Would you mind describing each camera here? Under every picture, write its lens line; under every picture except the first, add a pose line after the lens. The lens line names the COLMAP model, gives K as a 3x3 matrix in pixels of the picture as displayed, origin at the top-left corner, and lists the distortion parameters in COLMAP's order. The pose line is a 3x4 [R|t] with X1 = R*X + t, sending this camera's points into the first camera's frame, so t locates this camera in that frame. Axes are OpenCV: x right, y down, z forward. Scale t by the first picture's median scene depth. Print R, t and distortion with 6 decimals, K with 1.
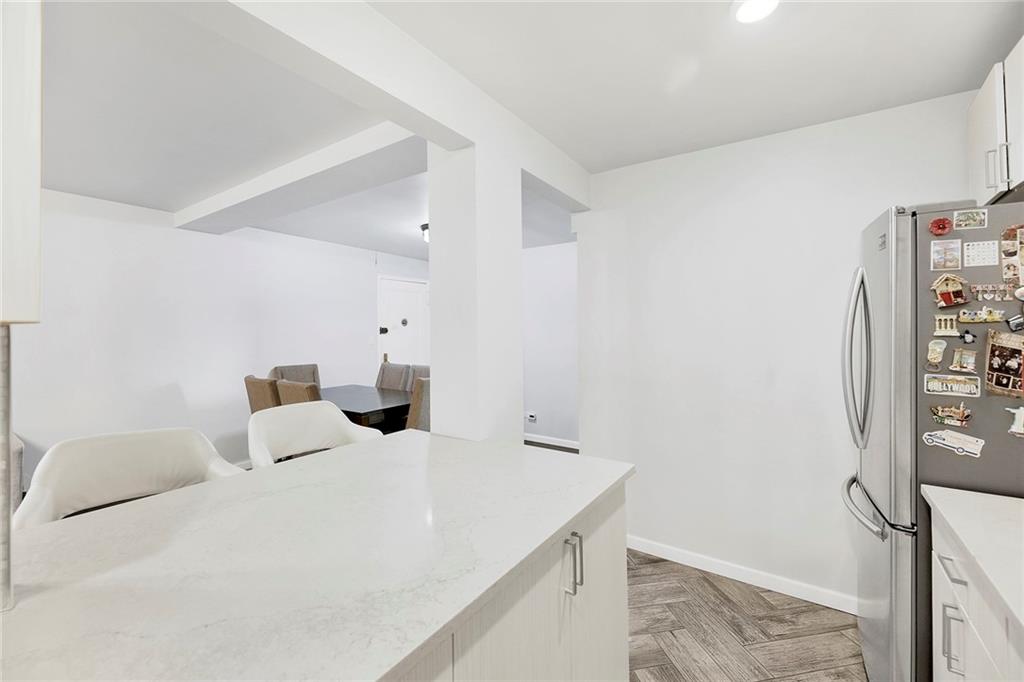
lens RADIAL K [[418.8, 0, 514.4], [0, 418.8, 315.0], [0, 0, 1]] dist [0.000944, -0.004005]
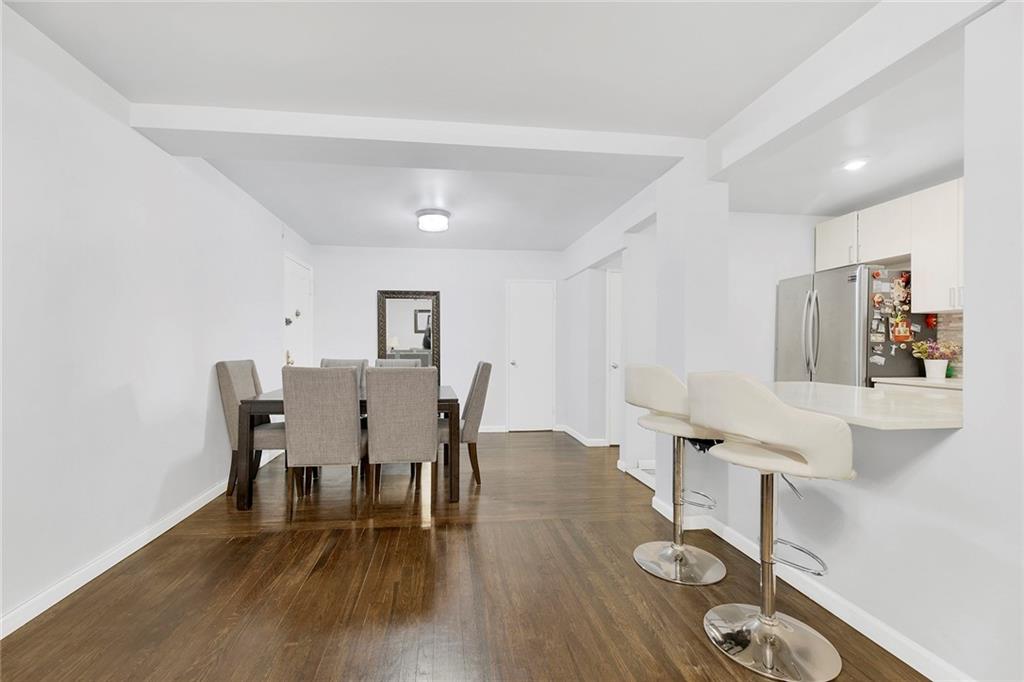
lens RADIAL K [[418.1, 0, 484.5], [0, 418.1, 346.3], [0, 0, 1]] dist [-0.014903, -0.000029]
pose [[0.765527, 0.008753, 0.643345, -2.343600], [-0.031142, 0.999240, 0.023462, 0.228169], [-0.642650, -0.037996, 0.765217, 0.592673]]
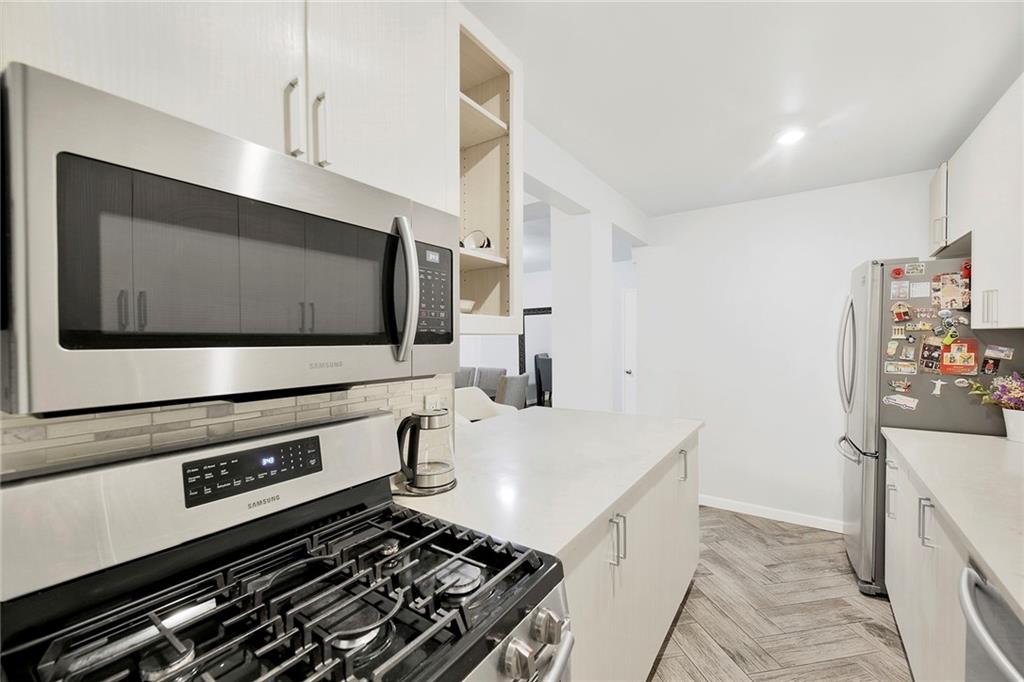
lens RADIAL K [[421.2, 0, 512.0], [0, 421.2, 341.0], [0, 0, 1]] dist [-0.002816, -0.000591]
pose [[0.999961, -0.005754, -0.006654, -0.493197], [0.006012, 0.999203, 0.039451, -0.016301], [0.006422, -0.039489, 0.999199, -0.678674]]
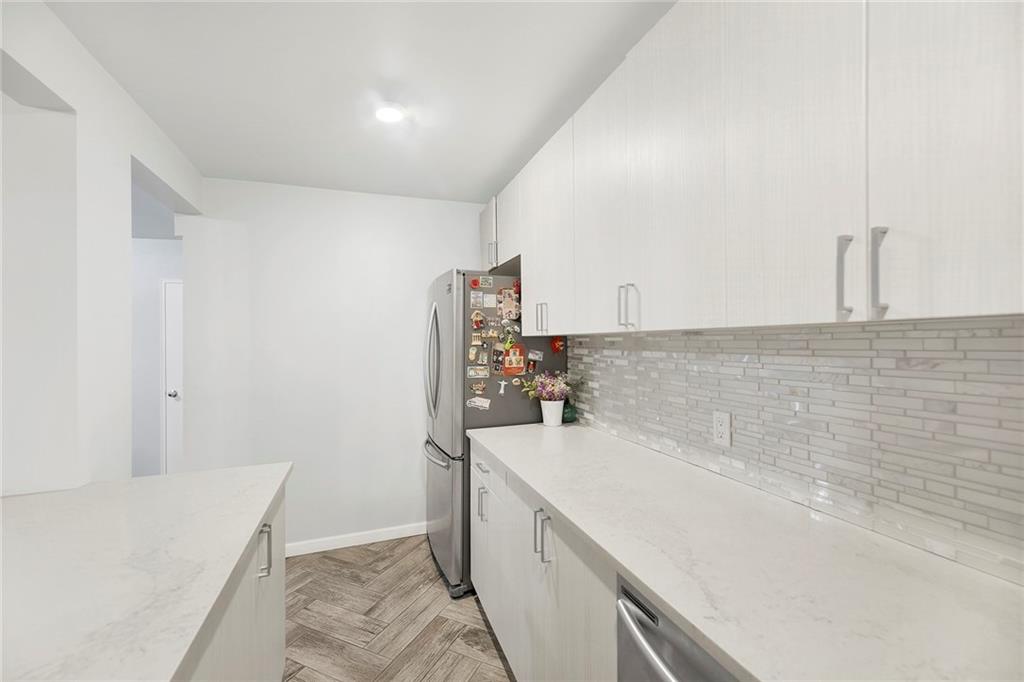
lens RADIAL K [[412.7, 0, 507.1], [0, 412.7, 337.5], [0, 0, 1]] dist [0.002060, 0.000034]
pose [[0.589639, -0.000705, 0.807666, -0.316710], [-0.012288, 0.999876, 0.009843, -0.001272], [-0.807573, -0.015728, 0.589558, -0.151264]]
